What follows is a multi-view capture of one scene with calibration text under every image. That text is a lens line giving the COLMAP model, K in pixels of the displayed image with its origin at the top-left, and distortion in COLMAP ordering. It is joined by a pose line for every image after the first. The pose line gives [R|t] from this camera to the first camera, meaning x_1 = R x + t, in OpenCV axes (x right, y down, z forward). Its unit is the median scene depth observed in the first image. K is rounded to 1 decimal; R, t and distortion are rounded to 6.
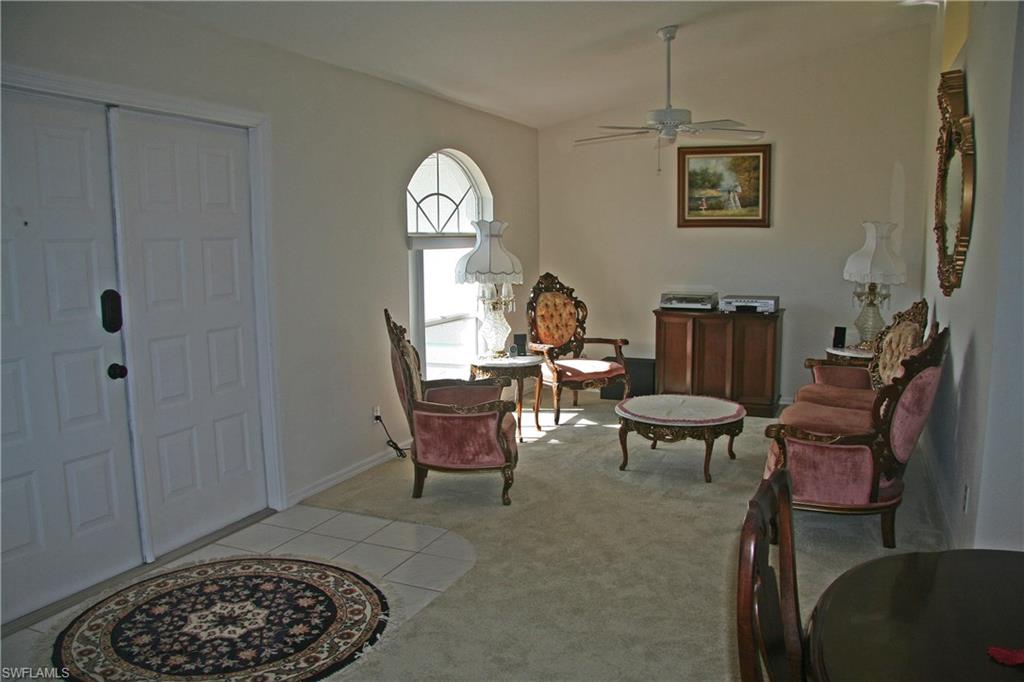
lens RADIAL K [[798.3, 0, 514.0], [0, 798.3, 339.6], [0, 0, 1]] dist [-0.116530, 0.039211]
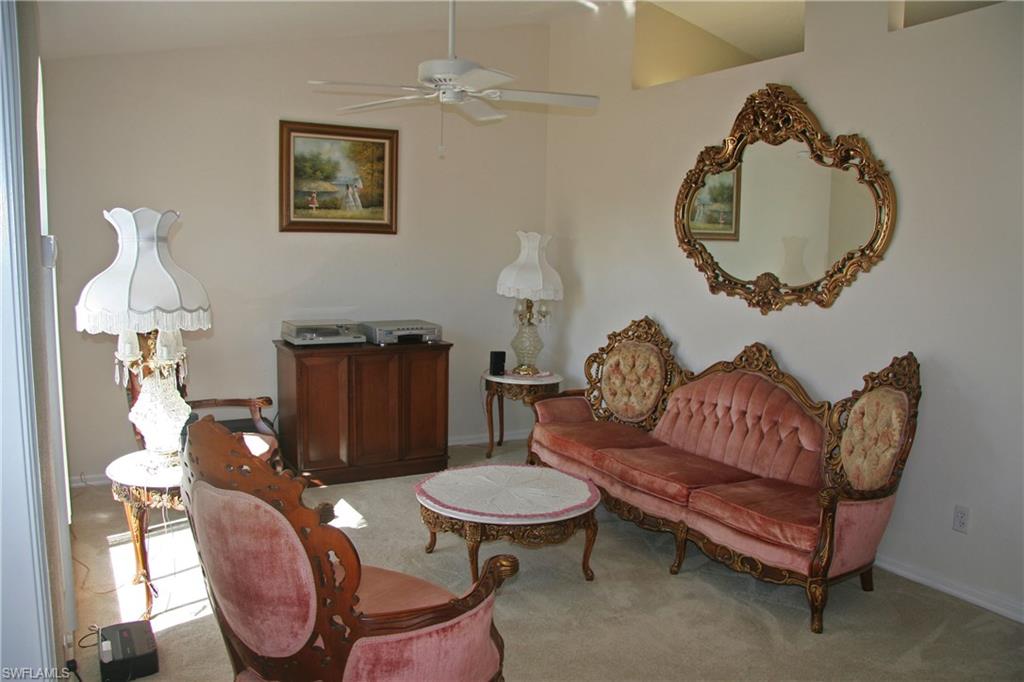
lens RADIAL K [[798.3, 0, 510.0], [0, 798.3, 346.3], [0, 0, 1]] dist [-0.116530, 0.039211]
pose [[0.584030, -0.083558, 0.807420, -0.270967], [0.079878, 0.995776, 0.045272, -0.056126], [-0.807792, 0.038055, 0.588238, 0.433530]]
